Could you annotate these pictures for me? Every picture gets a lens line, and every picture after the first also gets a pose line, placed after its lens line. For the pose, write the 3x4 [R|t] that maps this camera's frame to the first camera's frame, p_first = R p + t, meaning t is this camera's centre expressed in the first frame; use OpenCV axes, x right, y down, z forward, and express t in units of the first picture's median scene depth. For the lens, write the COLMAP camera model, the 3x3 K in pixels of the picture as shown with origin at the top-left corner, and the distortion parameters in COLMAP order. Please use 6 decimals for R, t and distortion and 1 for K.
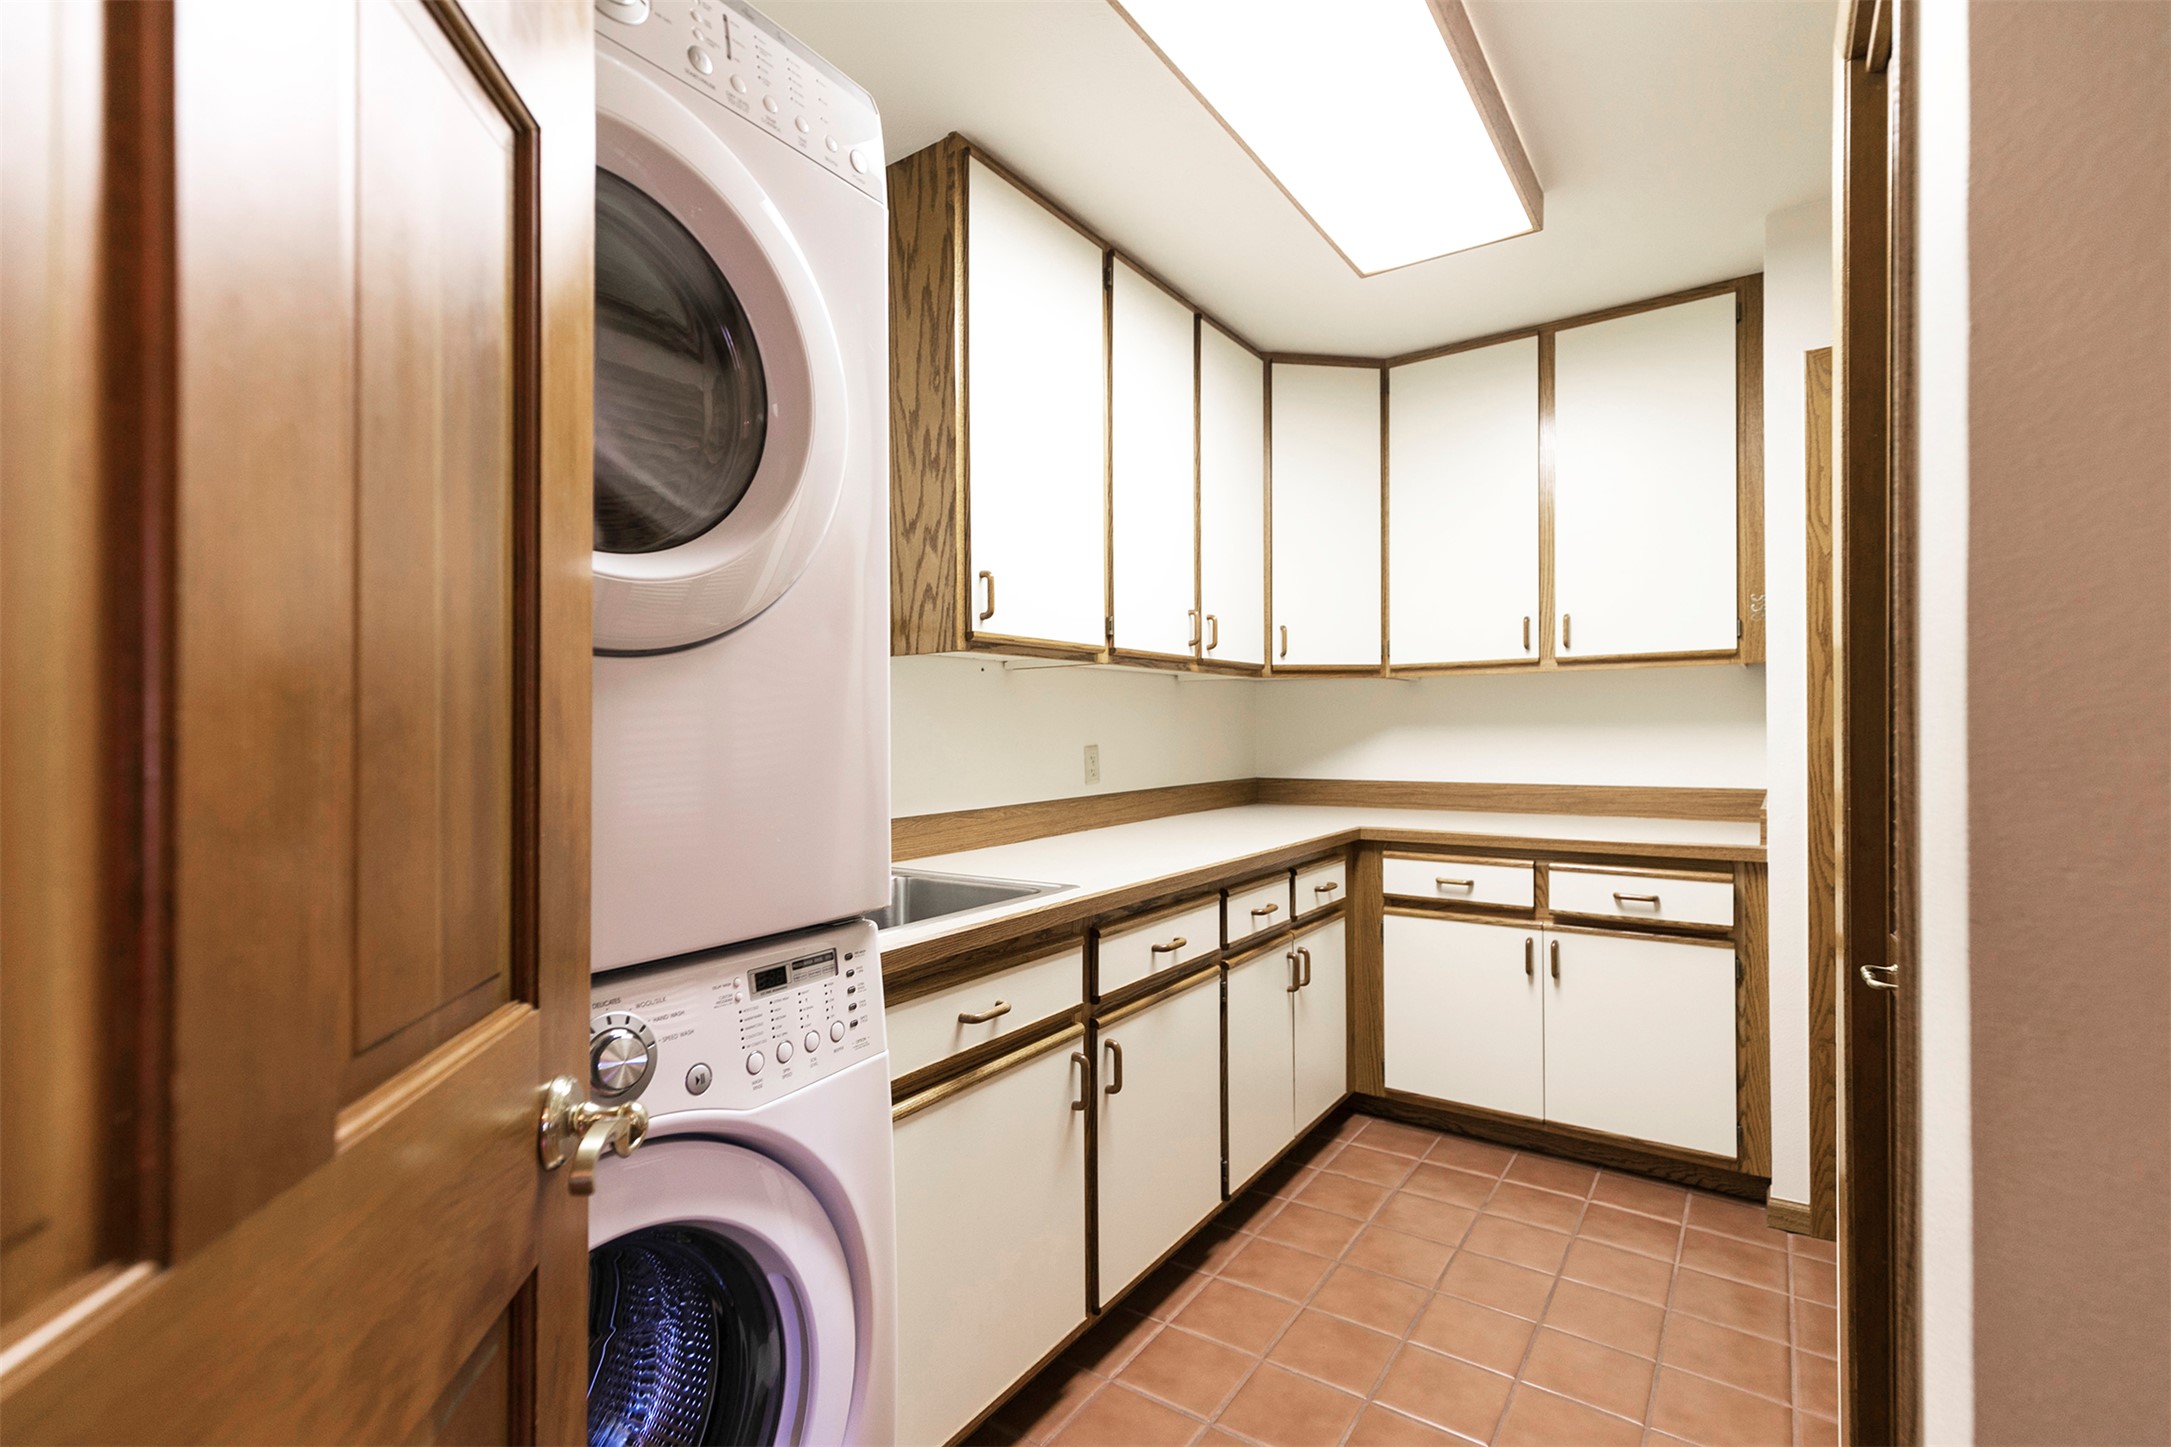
lens RADIAL K [[989.6, 0, 1085.5], [0, 989.6, 723.5], [0, 0, 1]] dist [0.002185, 0.000399]
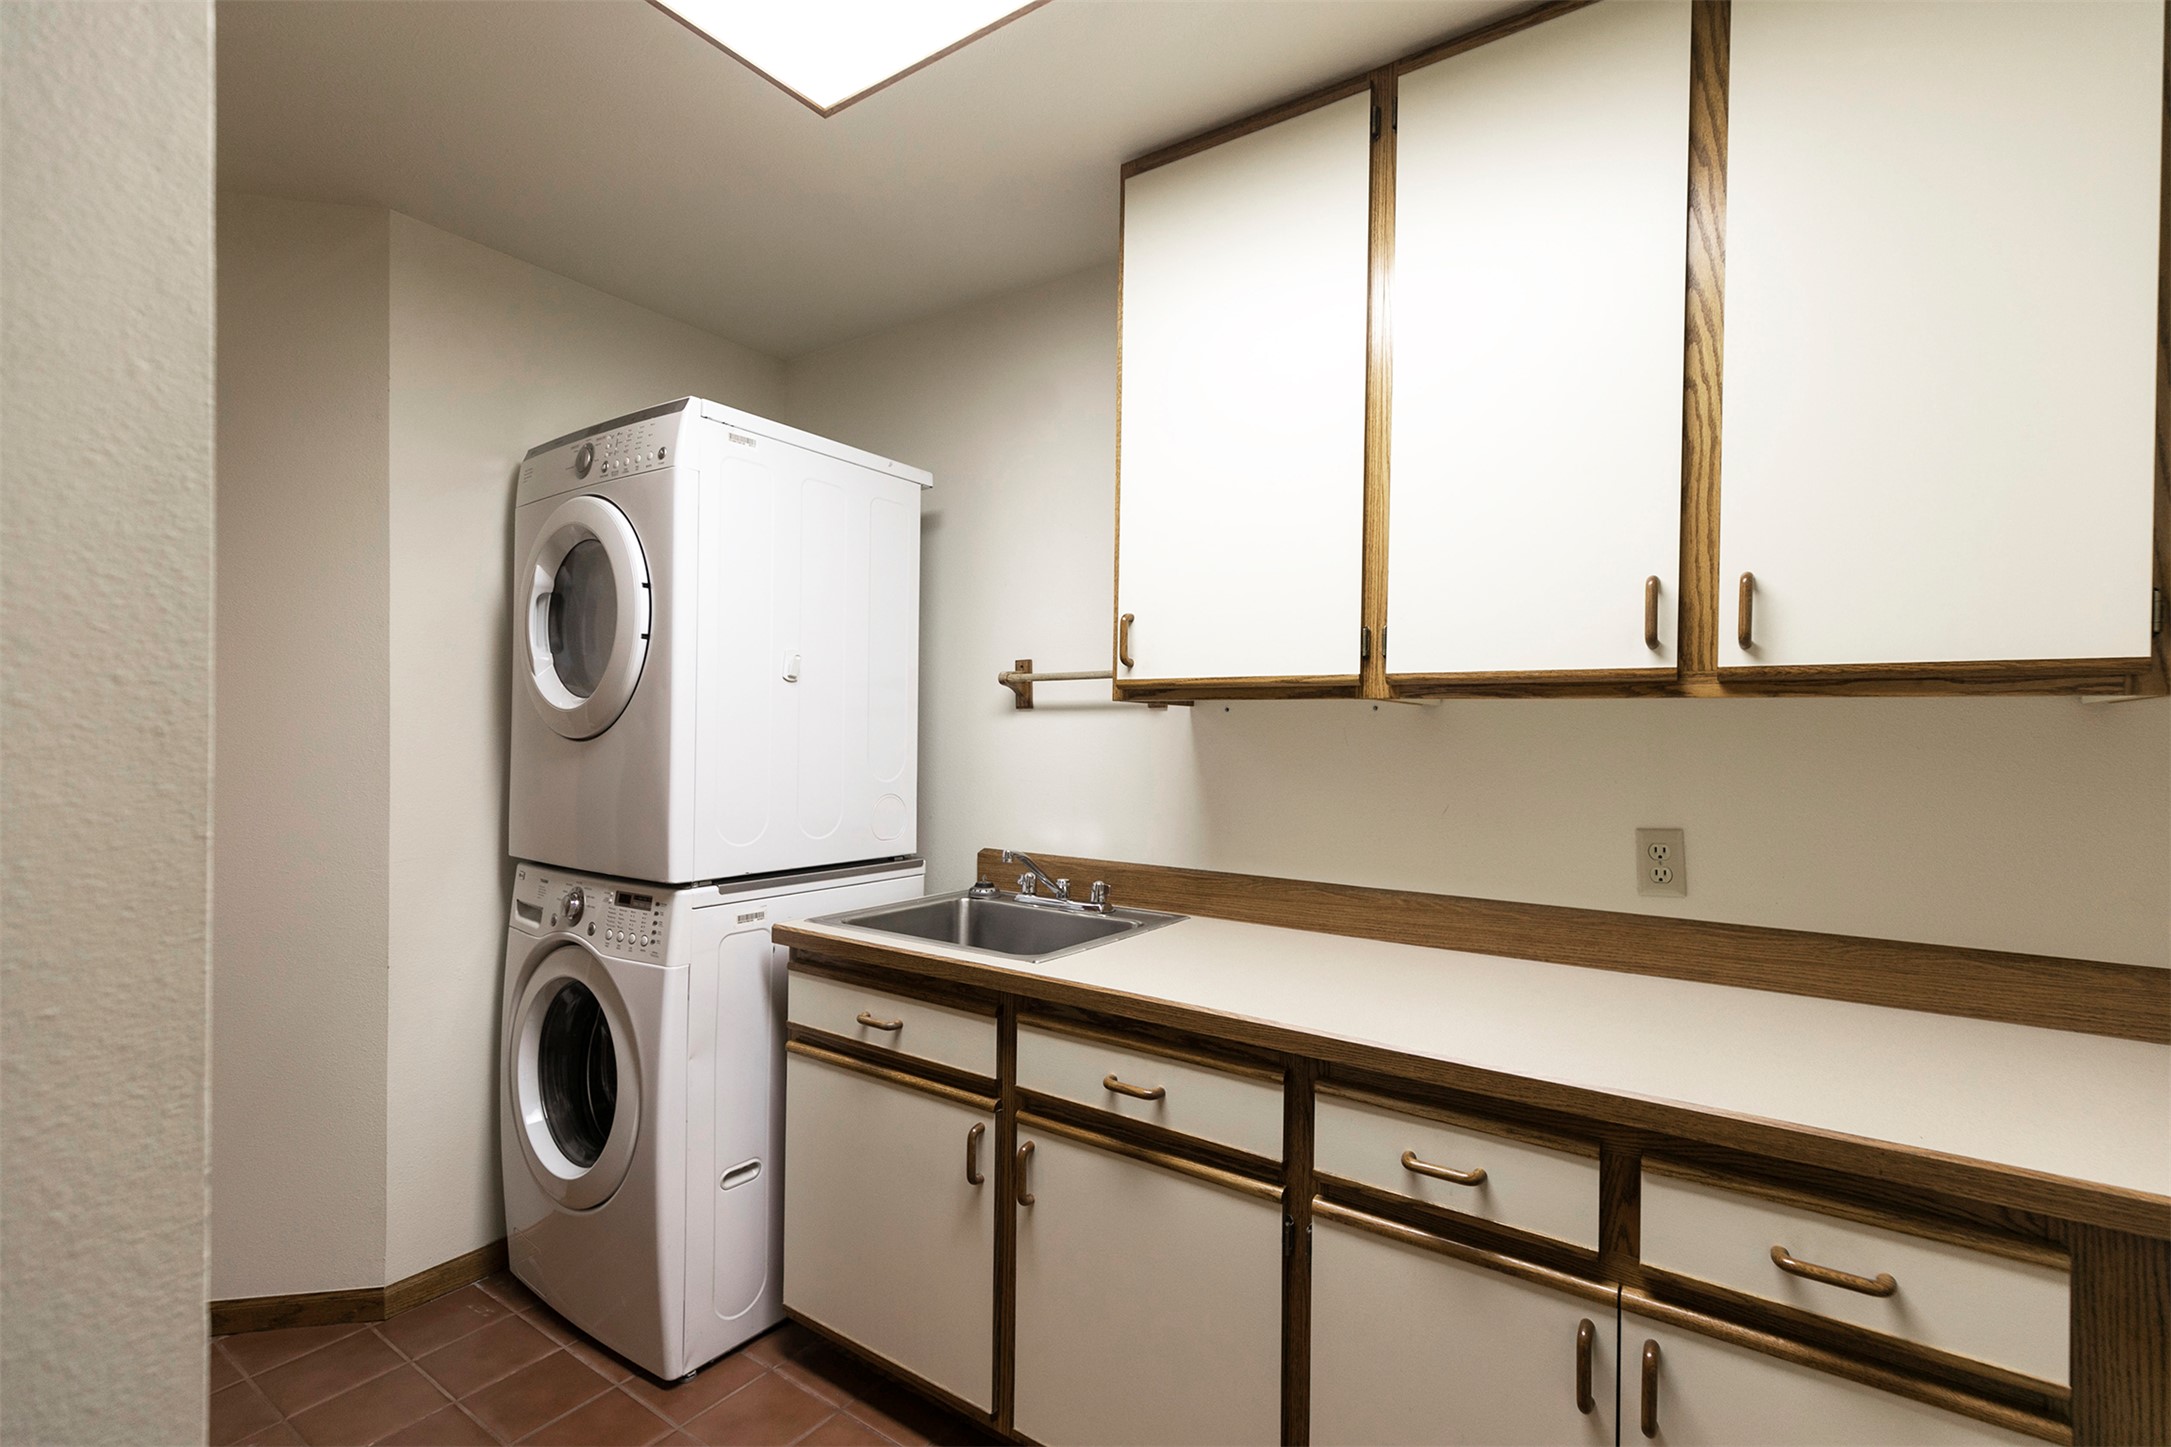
lens RADIAL K [[992.7, 0, 1085.5], [0, 992.7, 723.5], [0, 0, 1]] dist [0.004642, -0.000002]
pose [[-0.002939, 0.011634, -0.999928, 0.752298], [-0.007191, 0.999906, 0.011655, -0.055855], [0.999970, 0.007225, -0.002855, 0.869509]]
